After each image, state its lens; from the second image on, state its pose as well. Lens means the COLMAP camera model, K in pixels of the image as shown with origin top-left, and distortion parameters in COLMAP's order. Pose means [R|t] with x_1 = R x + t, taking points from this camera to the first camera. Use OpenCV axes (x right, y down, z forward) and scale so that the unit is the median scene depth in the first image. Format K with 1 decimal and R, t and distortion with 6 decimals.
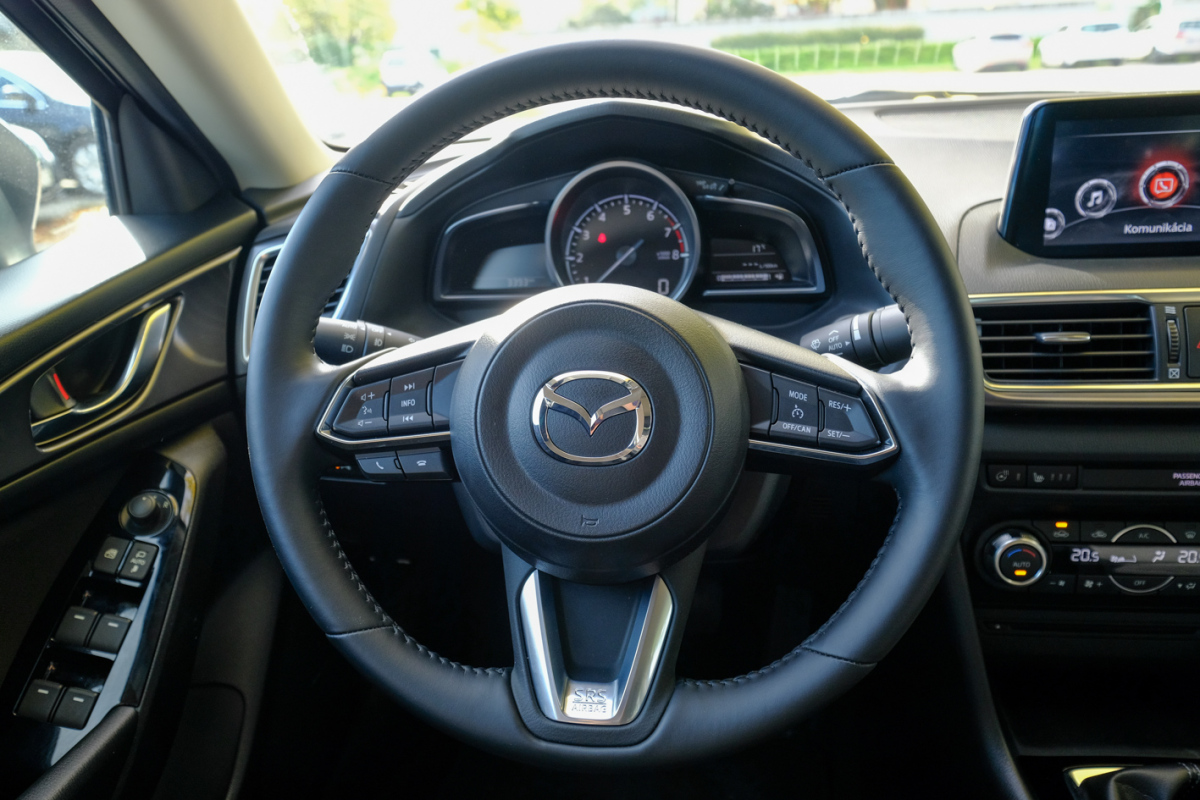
lens RADIAL K [[918.9, 0, 596.9], [0, 918.9, 386.9], [0, 0, 1]] dist [-0.010686, 0.009617]
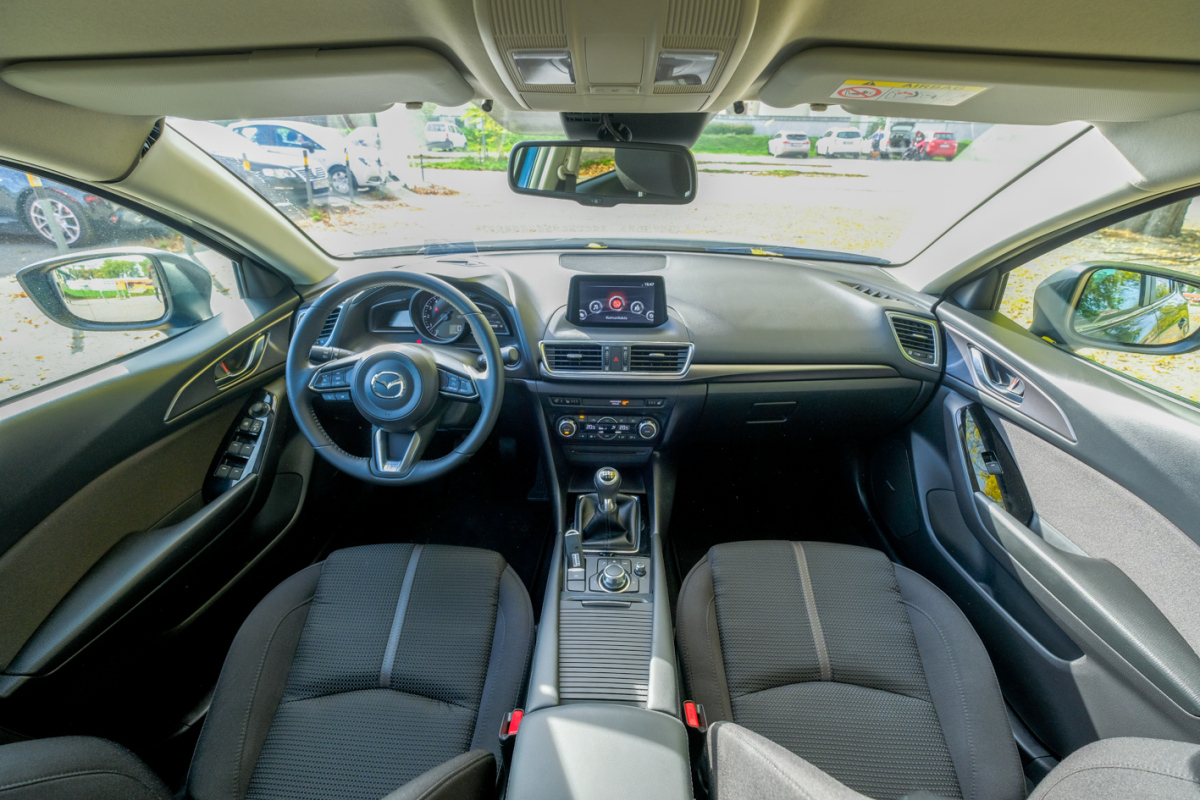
lens RADIAL K [[512.7, 0, 594.5], [0, 512.7, 394.0], [0, 0, 1]] dist [-0.014028, -0.000188]
pose [[0.994768, 0.013309, 0.101289, 0.401010], [-0.024368, 0.993770, 0.108750, -0.113280], [-0.099210, -0.110649, 0.988895, -0.690308]]
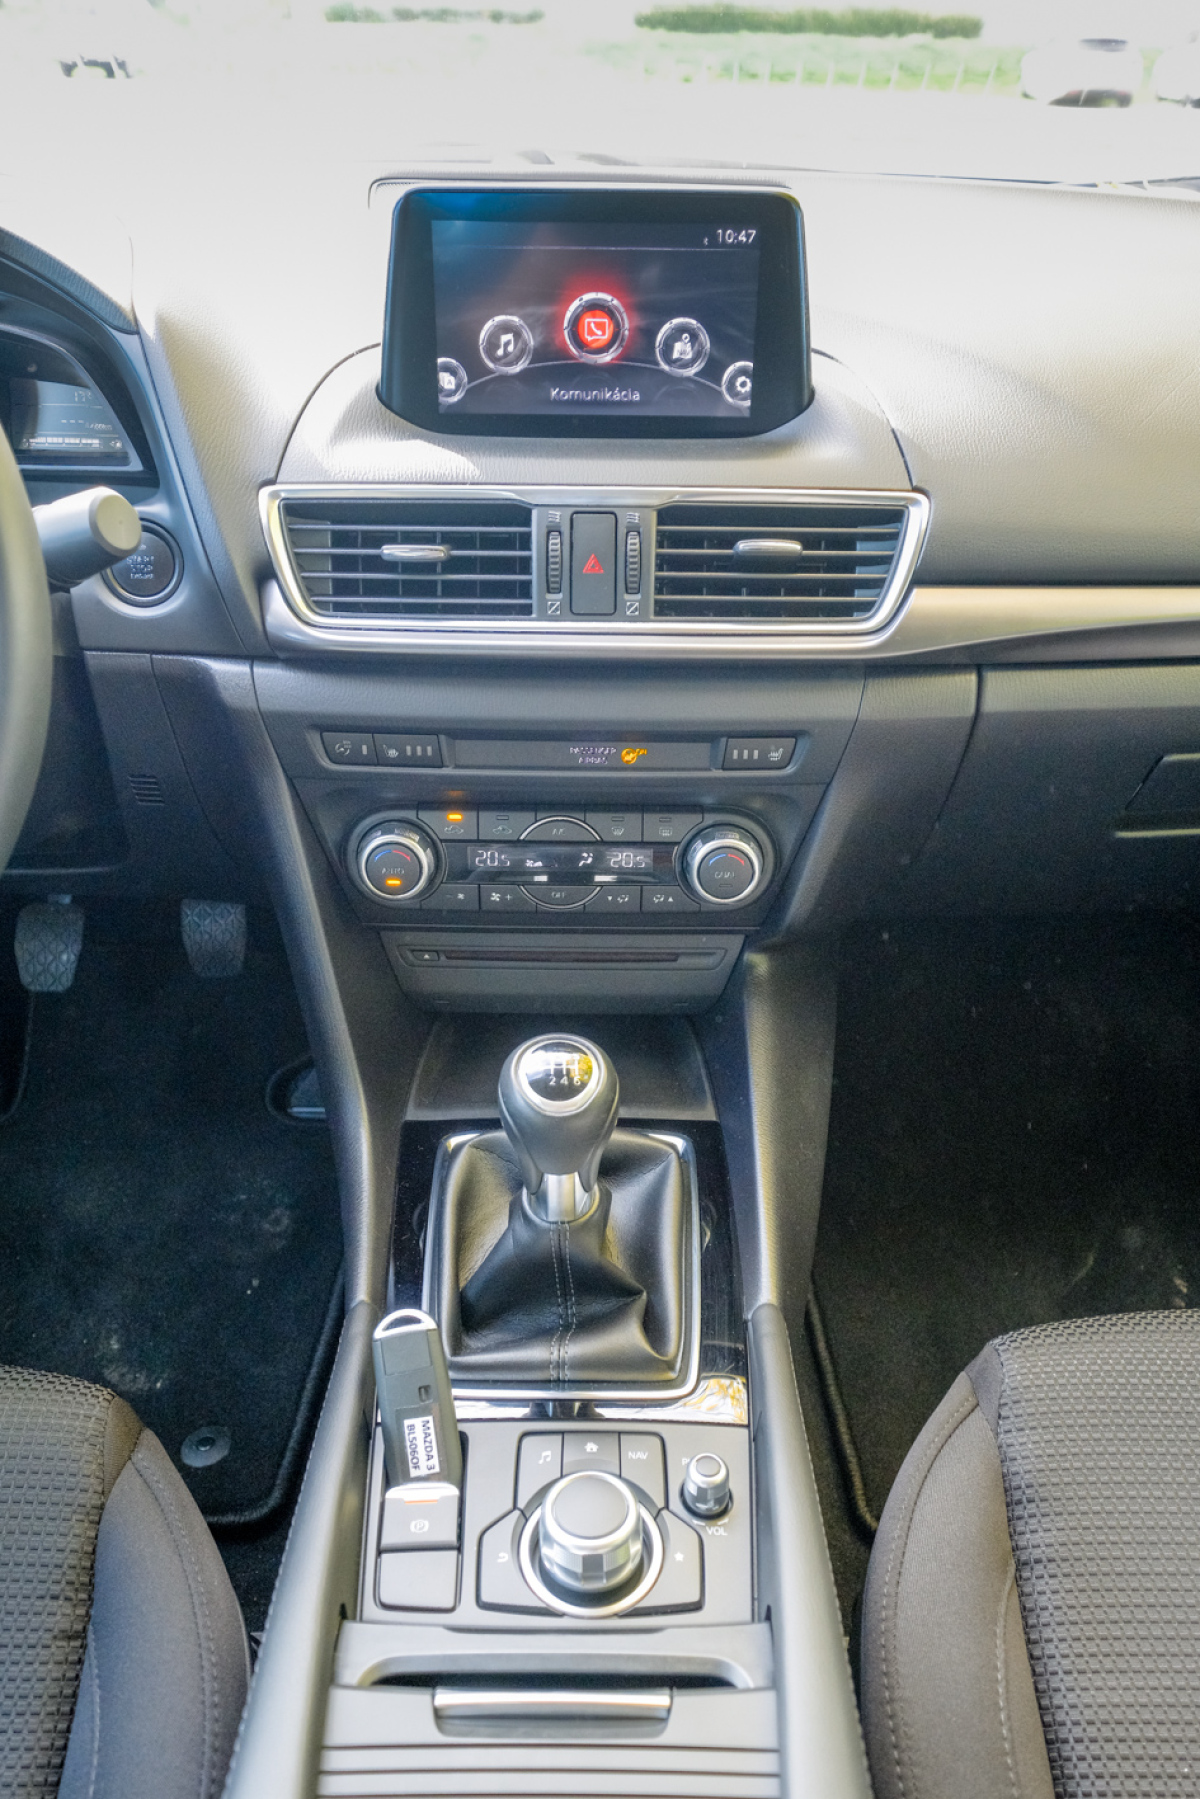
lens RADIAL K [[1423.7, 0, 597.4], [0, 1423.7, 894.0], [0, 0, 1]] dist [0.000662, -0.001530]
pose [[0.989995, -0.006080, 0.140972, 0.487702], [-0.021531, 0.980863, 0.193506, -0.011017], [-0.139450, -0.194606, 0.970918, -0.128197]]
